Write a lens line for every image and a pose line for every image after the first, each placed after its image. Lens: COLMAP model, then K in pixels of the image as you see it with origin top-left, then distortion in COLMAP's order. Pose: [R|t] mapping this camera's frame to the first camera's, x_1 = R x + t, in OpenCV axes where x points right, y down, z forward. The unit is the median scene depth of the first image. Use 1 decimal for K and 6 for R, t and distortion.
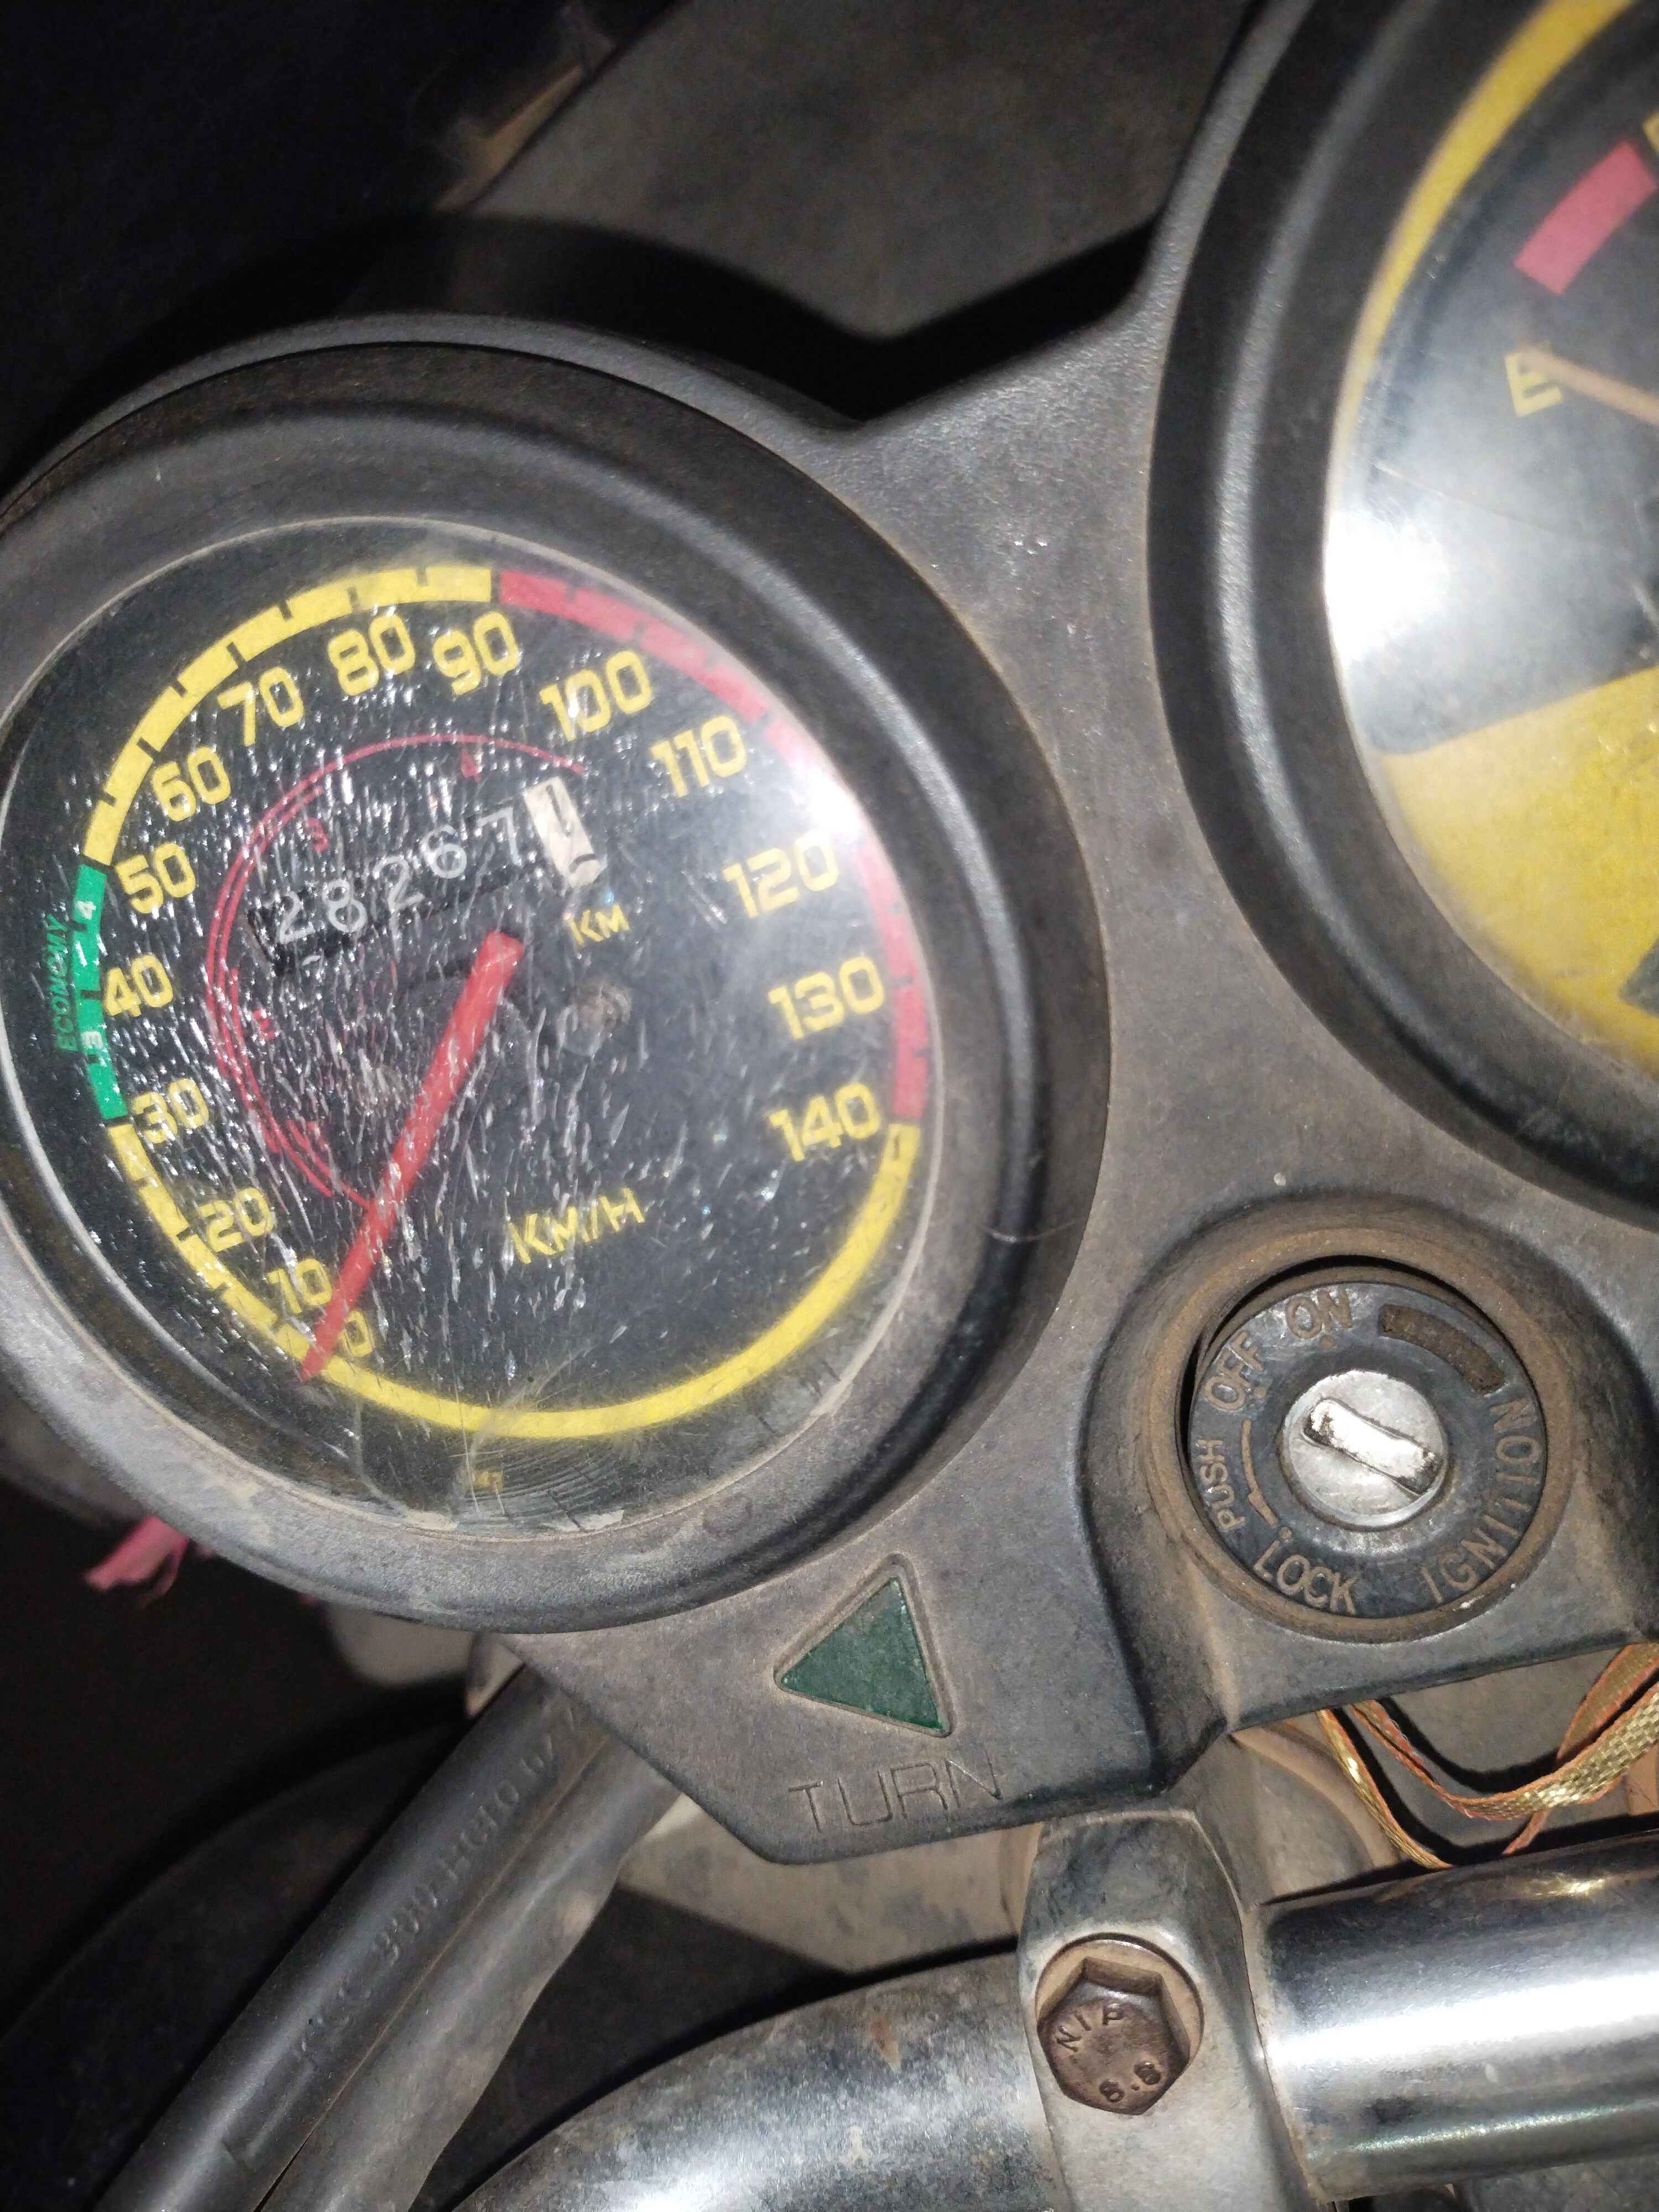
lens RADIAL K [[1682.7, 0, 834.2], [0, 1682.7, 1113.8], [0, 0, 1]] dist [0.033977, -0.101212]
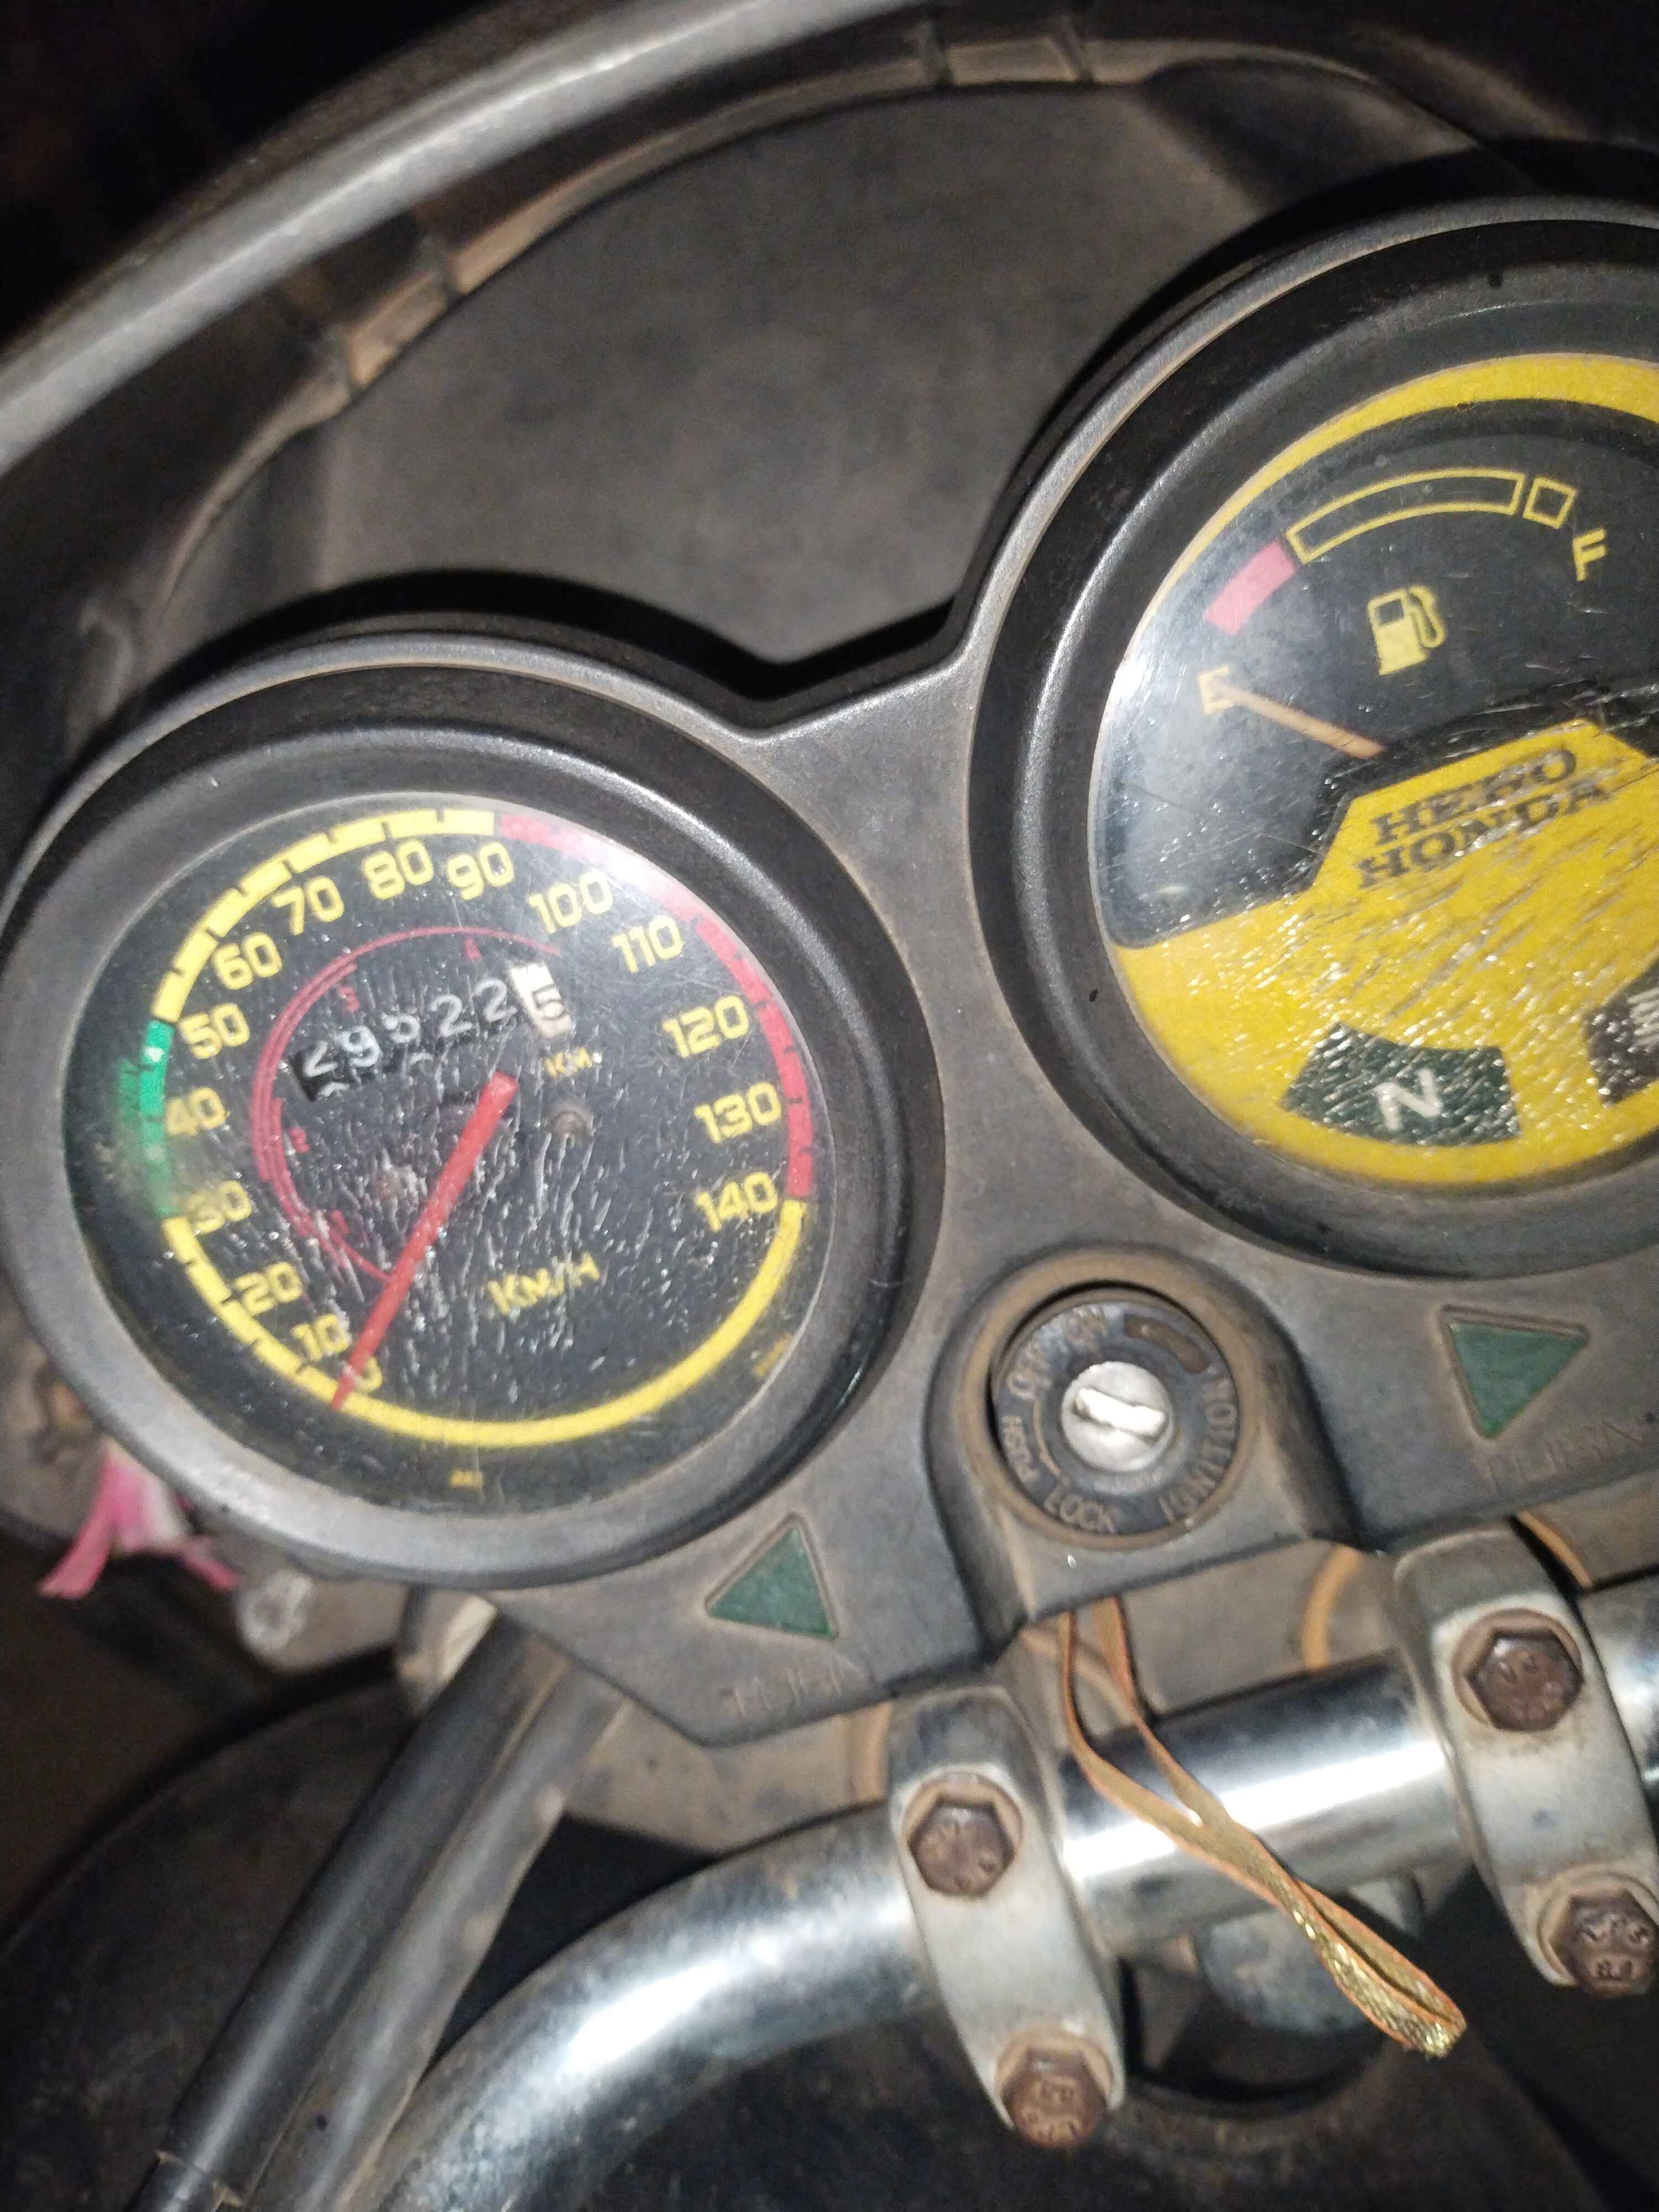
lens RADIAL K [[1682.7, 0, 822.1], [0, 1682.7, 1103.6], [0, 0, 1]] dist [0.033977, -0.101212]
pose [[0.986097, -0.027643, 0.163853, -0.164785], [0.027350, 0.999618, 0.004046, -0.080922], [-0.163902, 0.000491, 0.986476, -0.379397]]
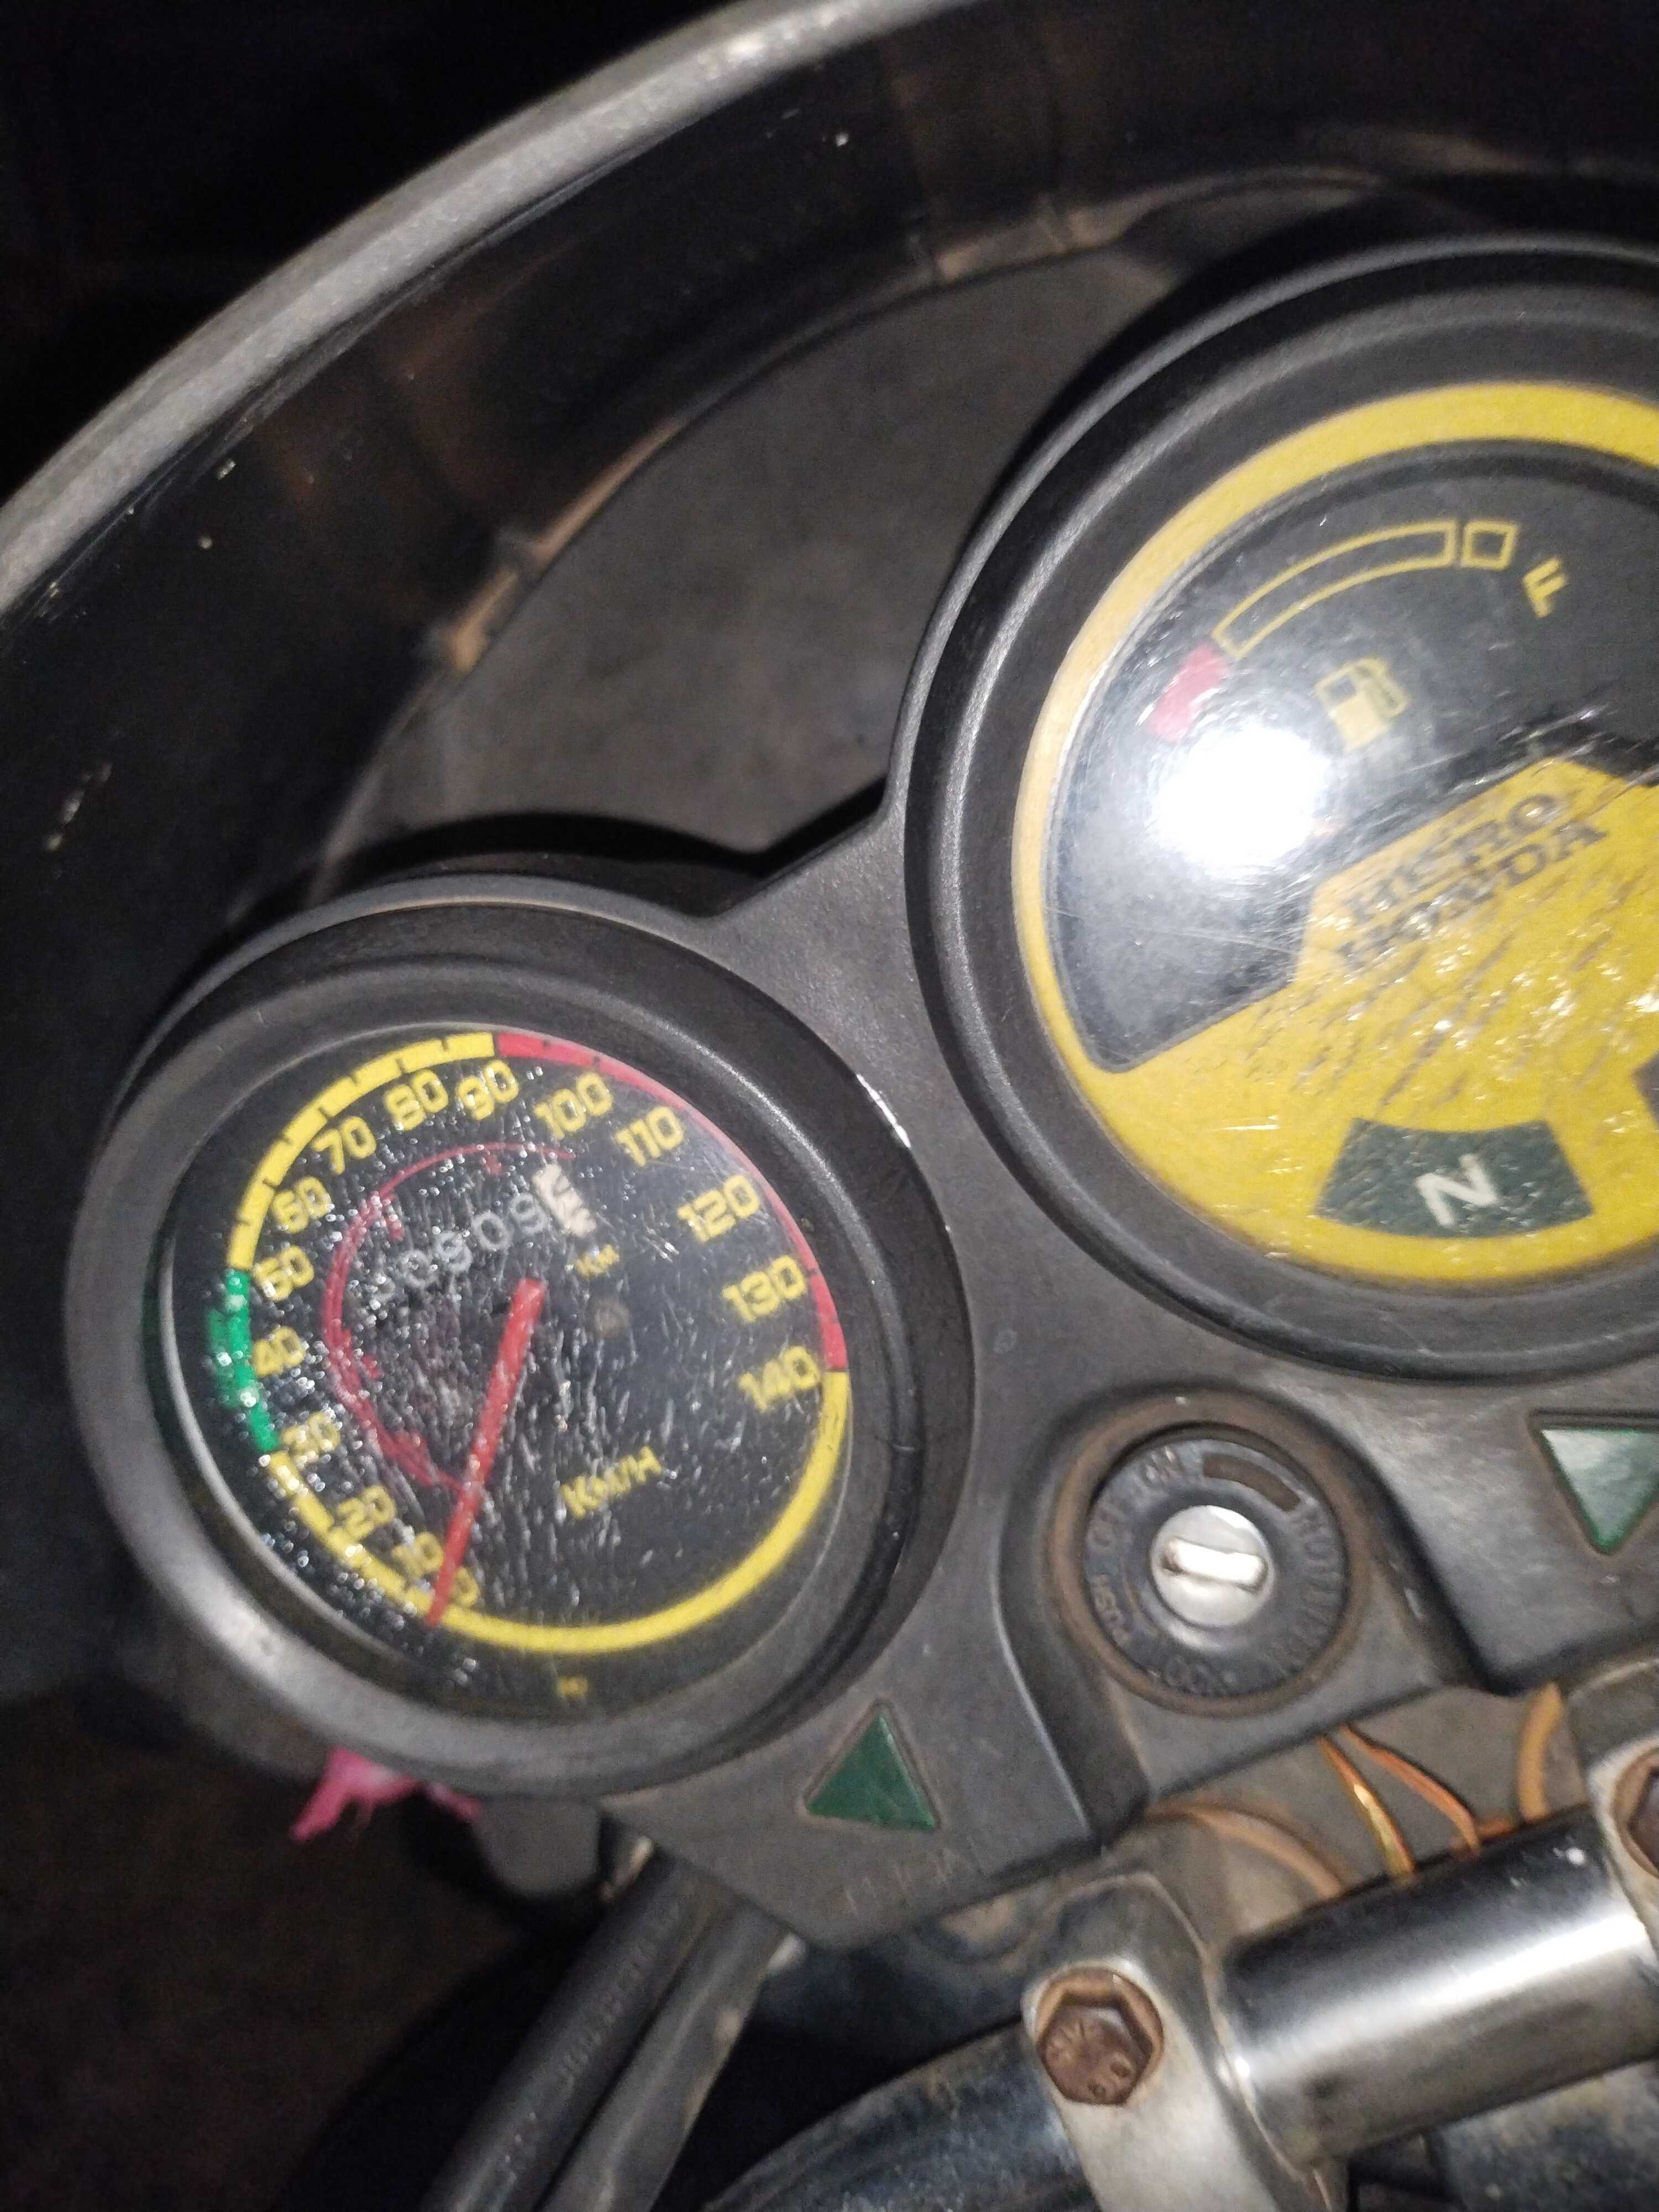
lens RADIAL K [[1682.7, 0, 837.8], [0, 1682.7, 1110.8], [0, 0, 1]] dist [0.033977, -0.101212]
pose [[0.987606, -0.151506, -0.041003, 0.135410], [0.145336, 0.981378, -0.125600, -0.031370], [0.059269, 0.118085, 0.991233, -0.393325]]
